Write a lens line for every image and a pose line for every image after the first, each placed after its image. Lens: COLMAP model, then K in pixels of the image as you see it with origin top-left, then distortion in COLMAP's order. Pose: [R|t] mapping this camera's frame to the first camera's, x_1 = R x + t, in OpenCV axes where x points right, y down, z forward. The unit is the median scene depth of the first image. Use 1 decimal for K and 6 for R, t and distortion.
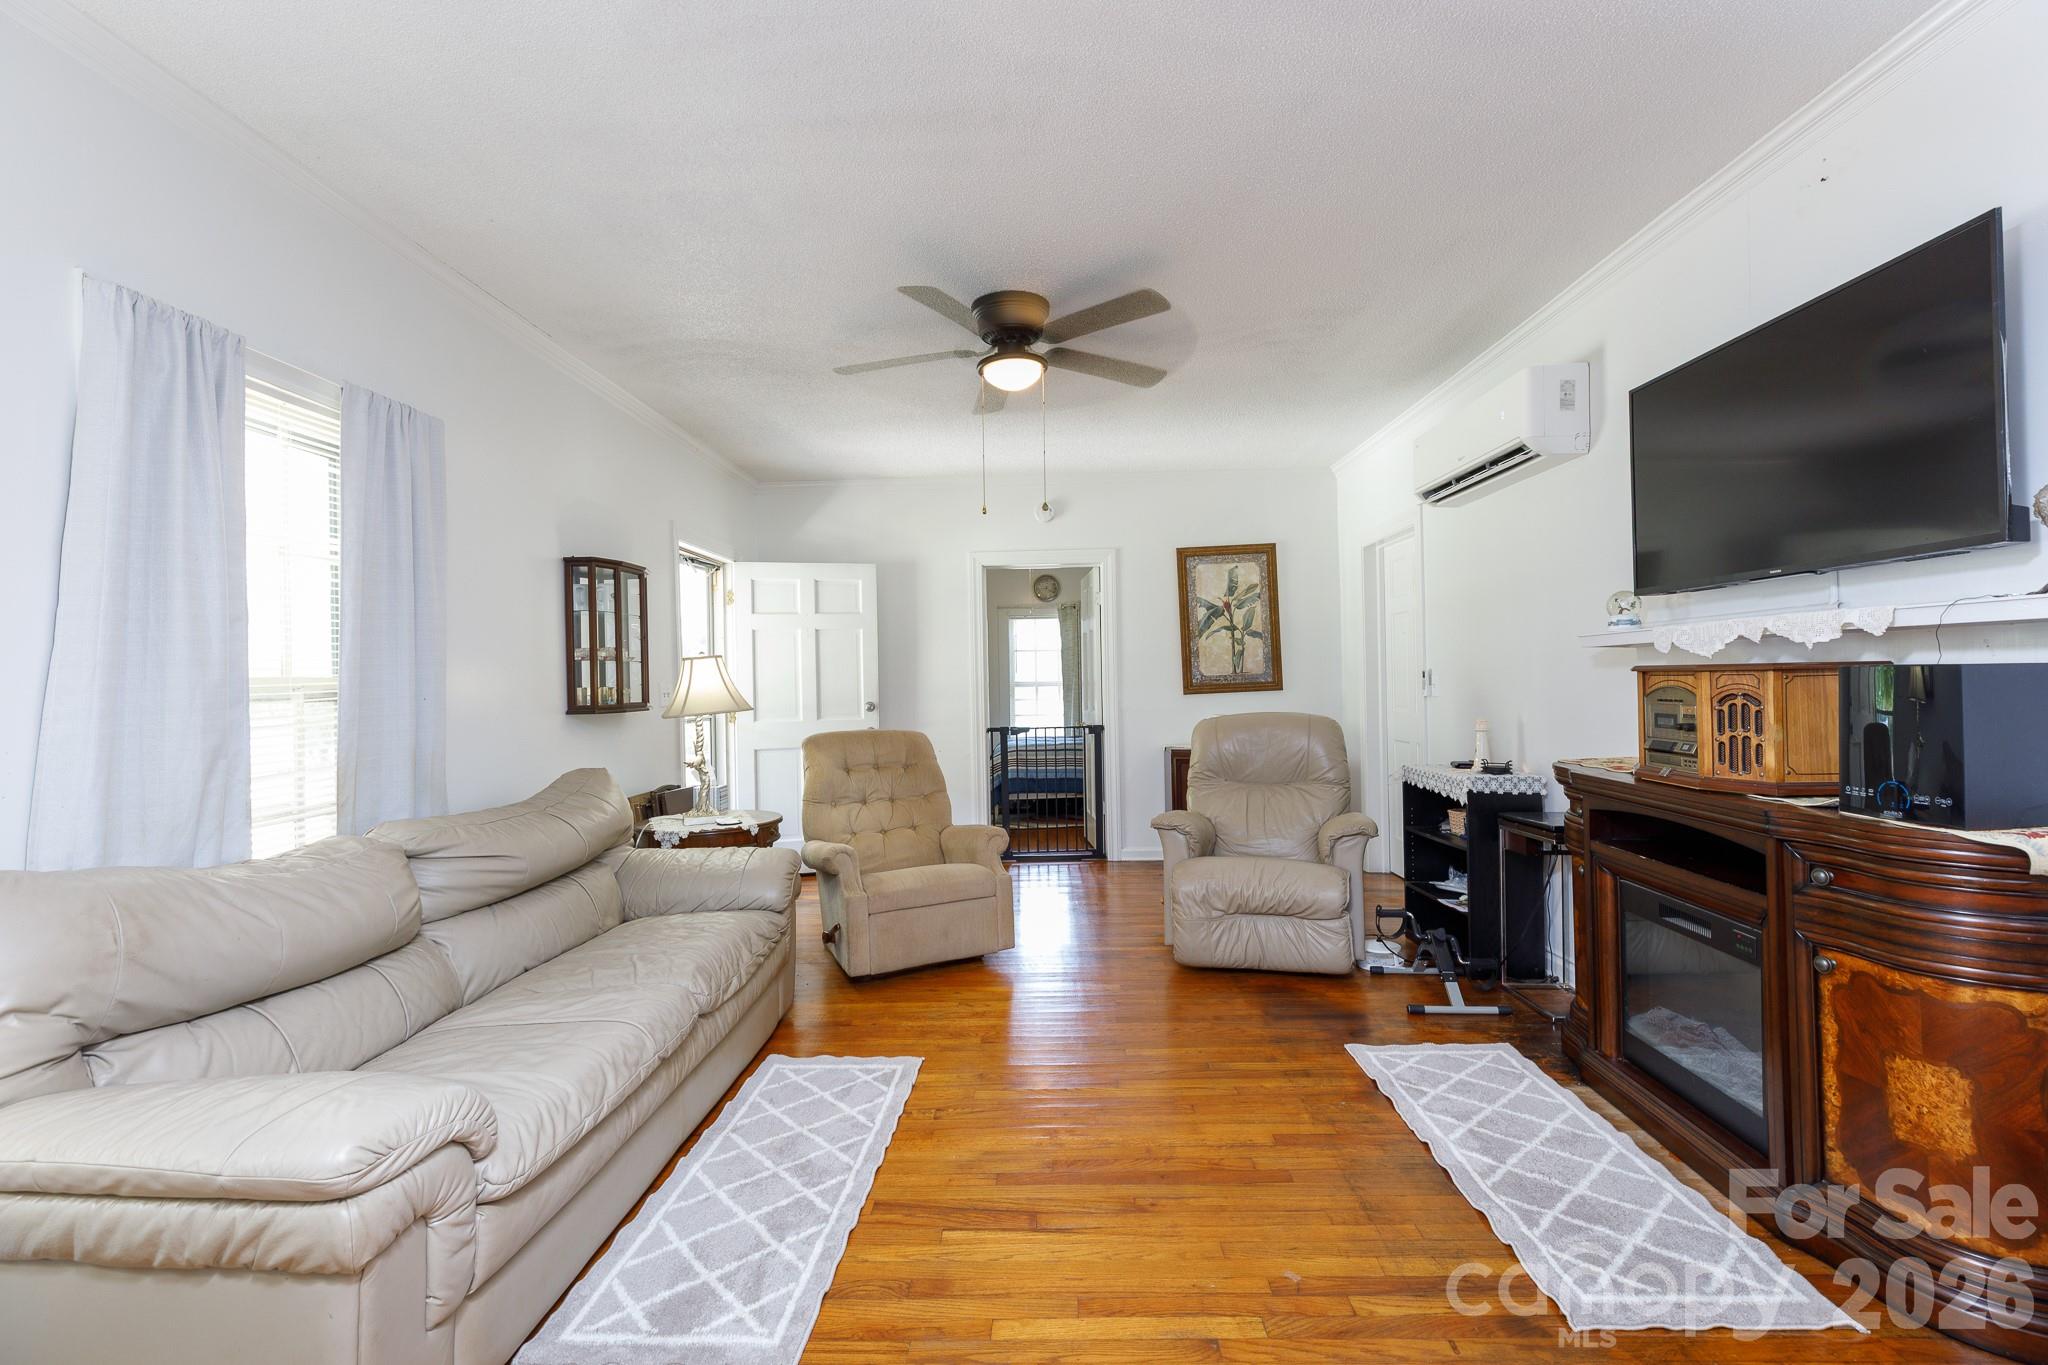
lens RADIAL K [[922.8, 0, 1012.6], [0, 922.8, 668.4], [0, 0, 1]] dist [0.002758, -0.000476]
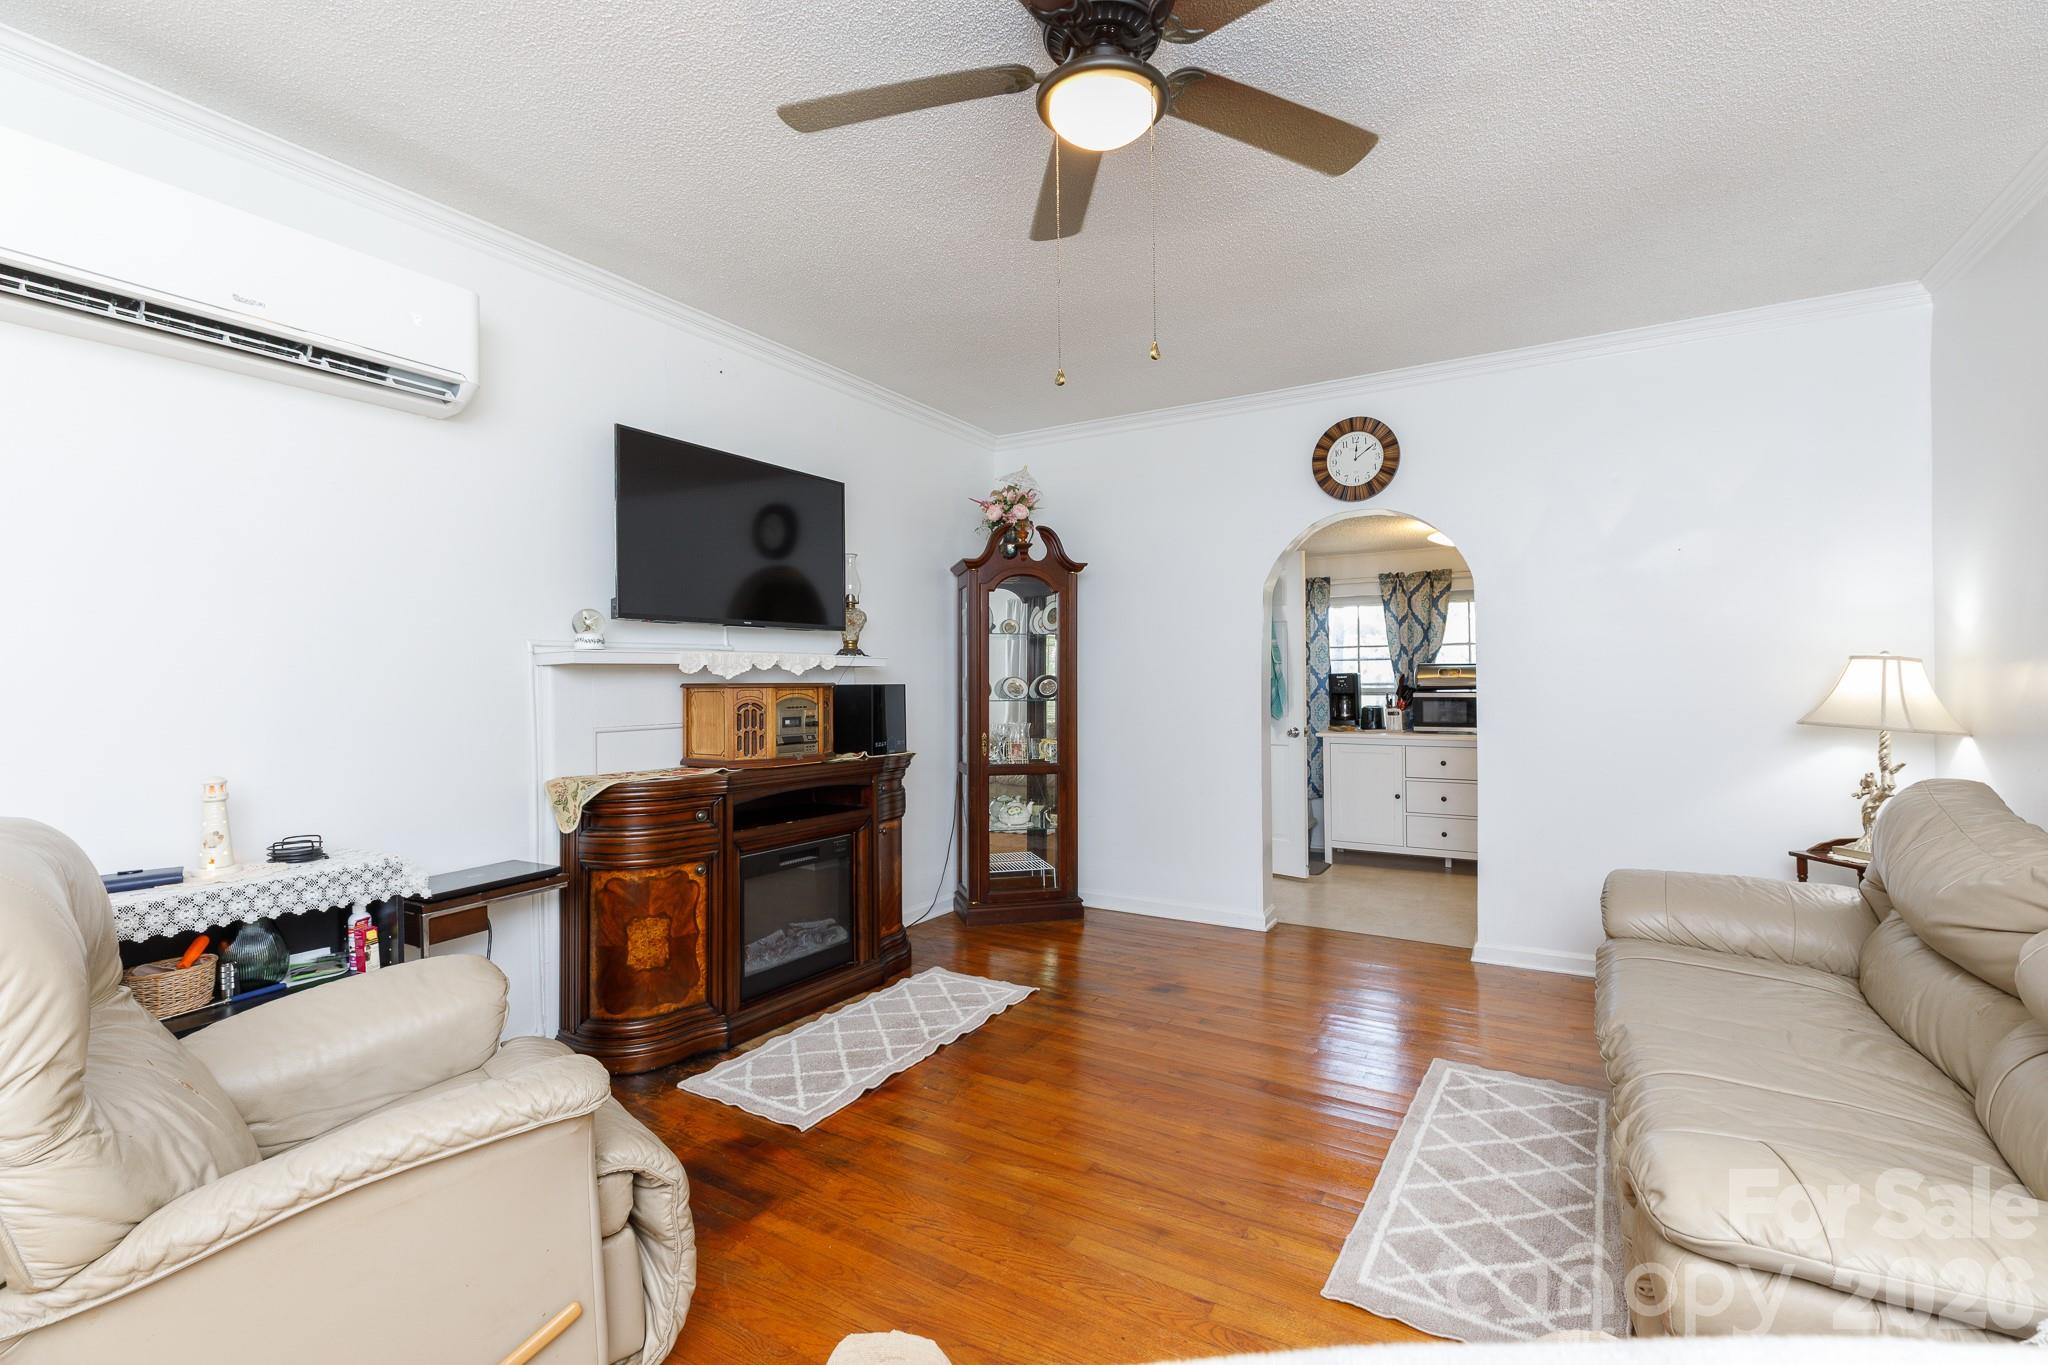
lens RADIAL K [[922.8, 0, 1002.6], [0, 922.8, 673.5], [0, 0, 1]] dist [0.002758, -0.000476]
pose [[-0.869960, 0.029141, 0.492261, -0.202286], [0.019658, 0.999508, -0.024429, 0.016821], [-0.492731, -0.011575, -0.870105, 1.489453]]
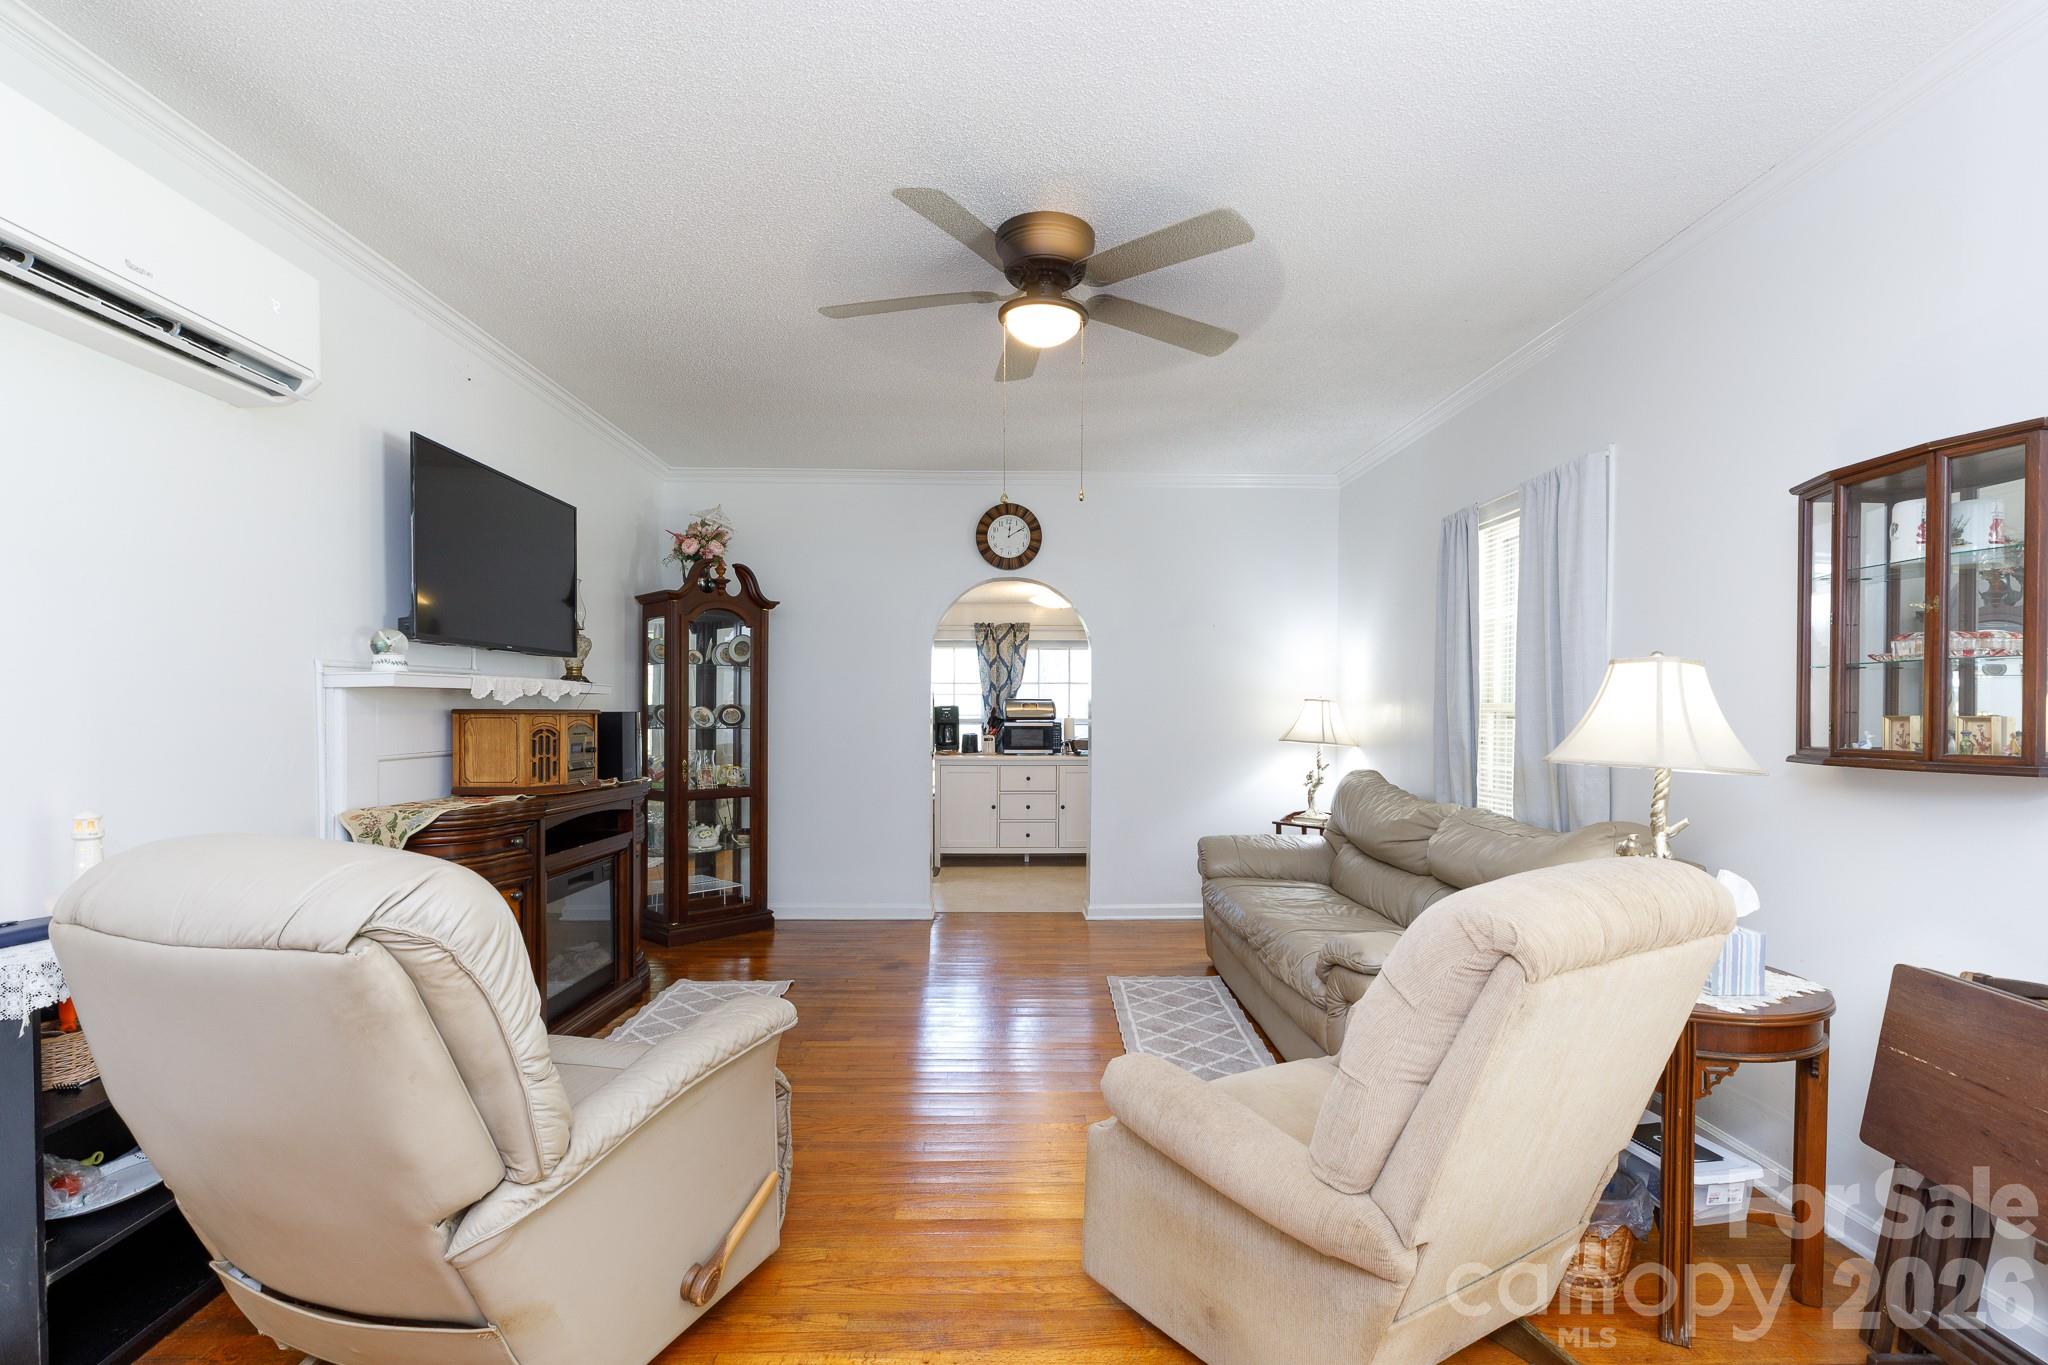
lens RADIAL K [[922.8, 0, 1047.6], [0, 922.8, 720.8], [0, 0, 1]] dist [0.002758, -0.000476]
pose [[-0.998407, 0.017966, -0.053488, 0.035430], [0.017782, 0.999834, 0.003914, 0.015603], [0.053549, 0.002956, -0.998561, 1.777418]]
